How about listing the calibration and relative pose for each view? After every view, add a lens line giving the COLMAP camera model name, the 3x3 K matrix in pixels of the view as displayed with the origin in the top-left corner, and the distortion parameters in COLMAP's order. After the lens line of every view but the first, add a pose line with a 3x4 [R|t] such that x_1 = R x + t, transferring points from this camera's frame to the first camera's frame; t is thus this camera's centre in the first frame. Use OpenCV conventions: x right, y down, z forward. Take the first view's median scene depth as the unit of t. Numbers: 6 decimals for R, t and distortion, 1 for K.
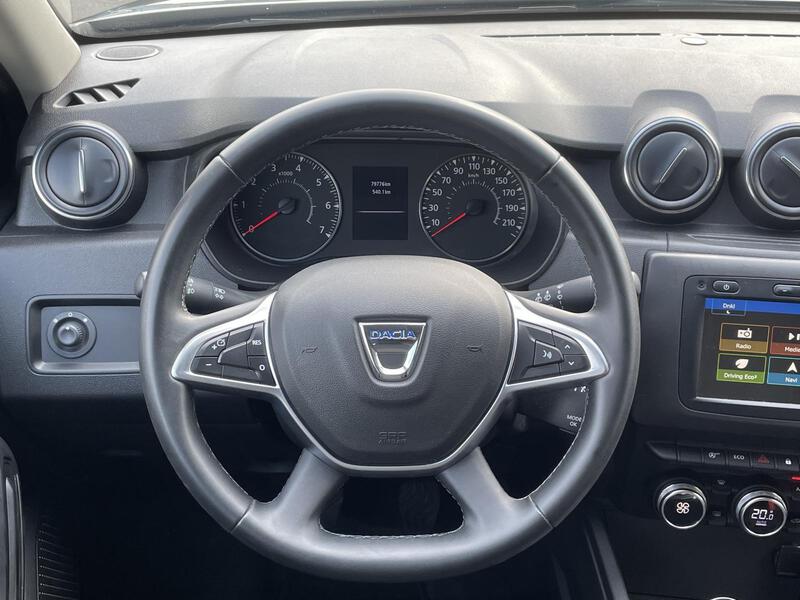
lens RADIAL K [[1025.5, 0, 400.0], [0, 1025.5, 300.0], [0, 0, 1]] dist [0.160415, -0.411023]
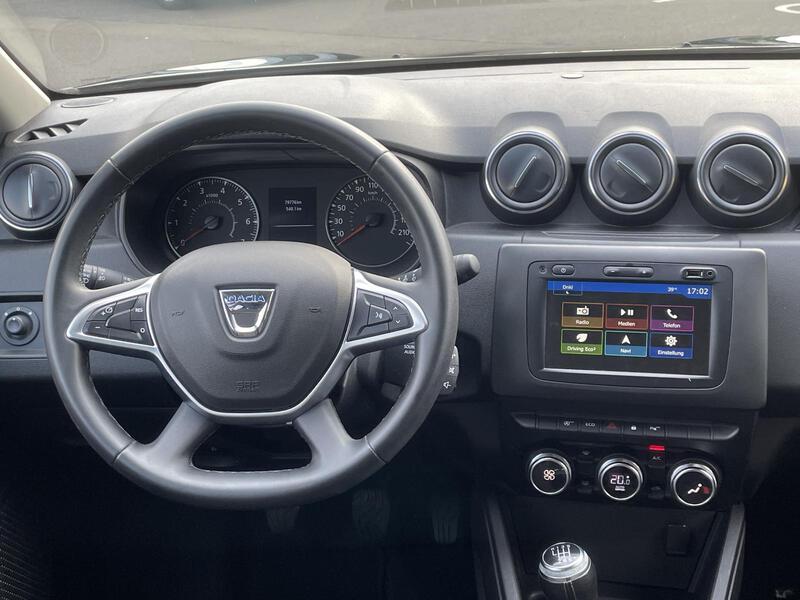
lens RADIAL K [[1025.5, 0, 400.0], [0, 1025.5, 300.0], [0, 0, 1]] dist [0.160415, -0.411023]
pose [[0.994725, -0.022079, -0.100171, 0.245381], [0.011623, 0.994532, -0.103784, 0.135839], [0.101915, 0.102072, 0.989543, -0.146661]]
